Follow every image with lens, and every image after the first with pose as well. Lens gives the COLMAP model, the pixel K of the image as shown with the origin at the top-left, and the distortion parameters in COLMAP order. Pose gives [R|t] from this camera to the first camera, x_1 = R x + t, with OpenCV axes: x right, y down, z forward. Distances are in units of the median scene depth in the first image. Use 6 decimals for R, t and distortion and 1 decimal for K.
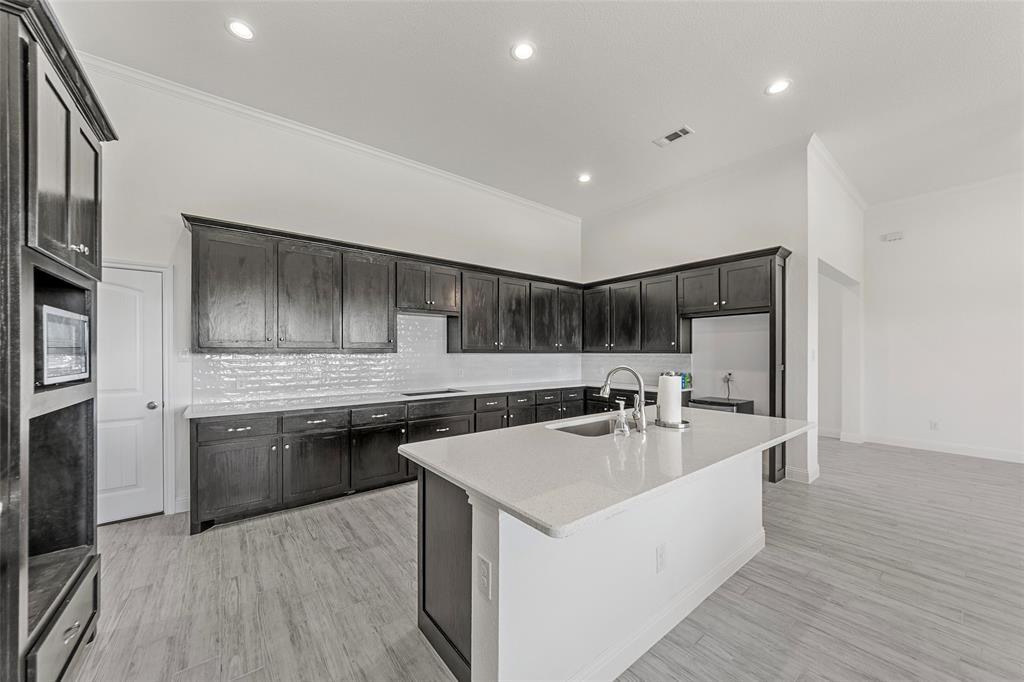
lens RADIAL K [[369.2, 0, 509.0], [0, 369.2, 351.5], [0, 0, 1]] dist [-0.000775, -0.000094]
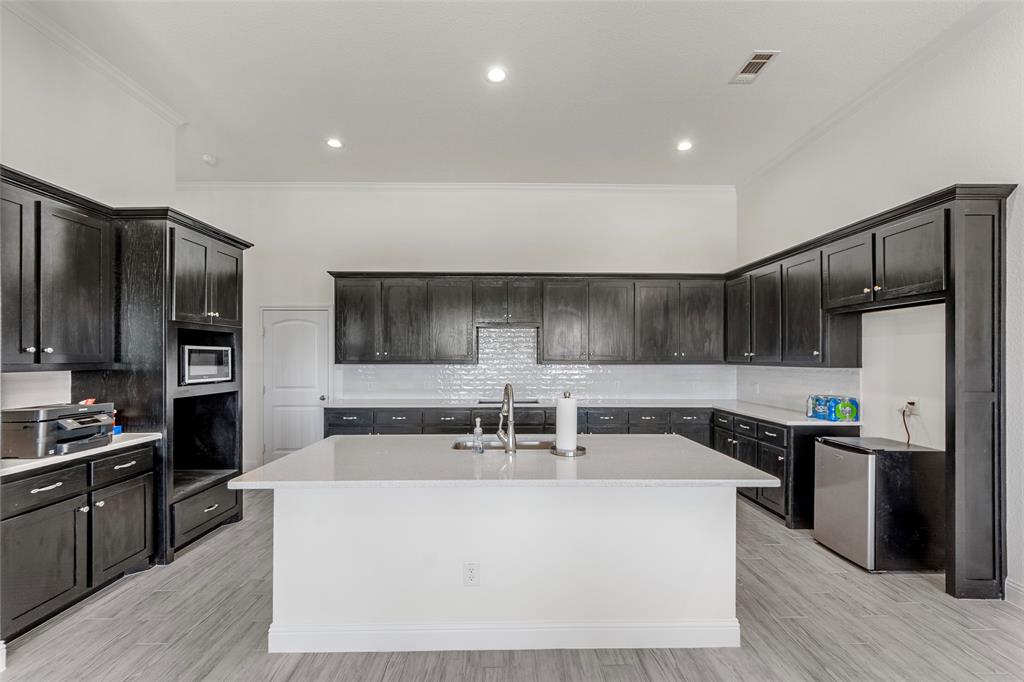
lens RADIAL K [[421.1, 0, 512.5], [0, 421.1, 354.9], [0, 0, 1]] dist [-0.002726, -0.000252]
pose [[0.799493, -0.003306, -0.600666, 0.665724], [0.001623, 0.999993, -0.003344, -0.023302], [0.600673, 0.001699, 0.799493, 0.077143]]
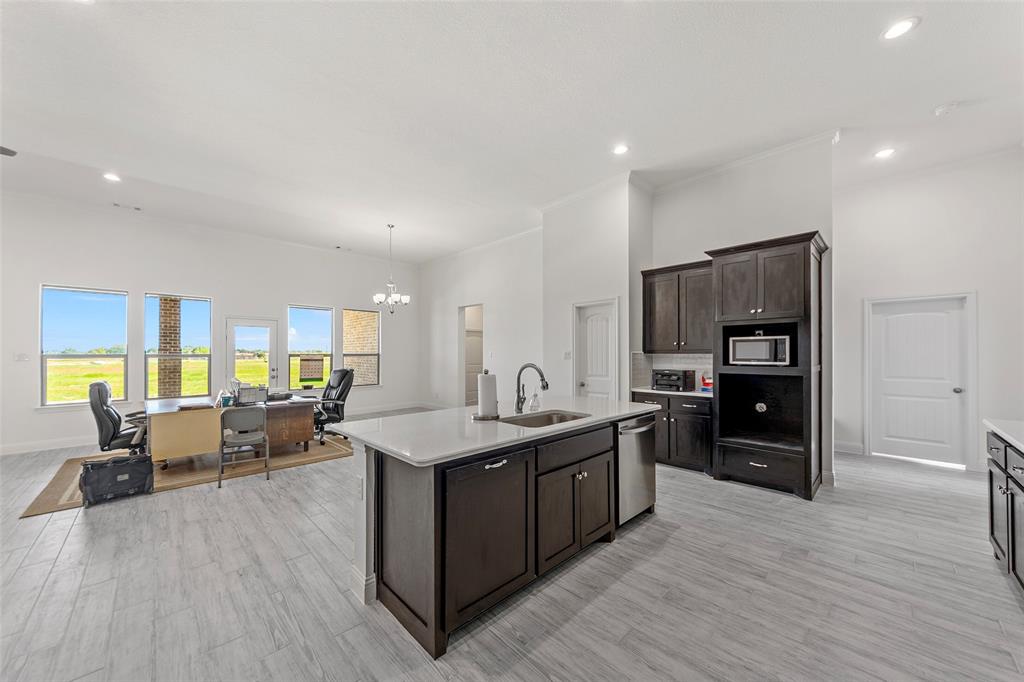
lens RADIAL K [[371.5, 0, 512.7], [0, 371.5, 350.1], [0, 0, 1]] dist [-0.000698, -0.000185]
pose [[-0.993351, 0.001227, -0.115120, 0.344123], [0.002872, 0.999896, -0.014123, 0.007049], [0.115091, -0.014360, -0.993251, 1.502832]]
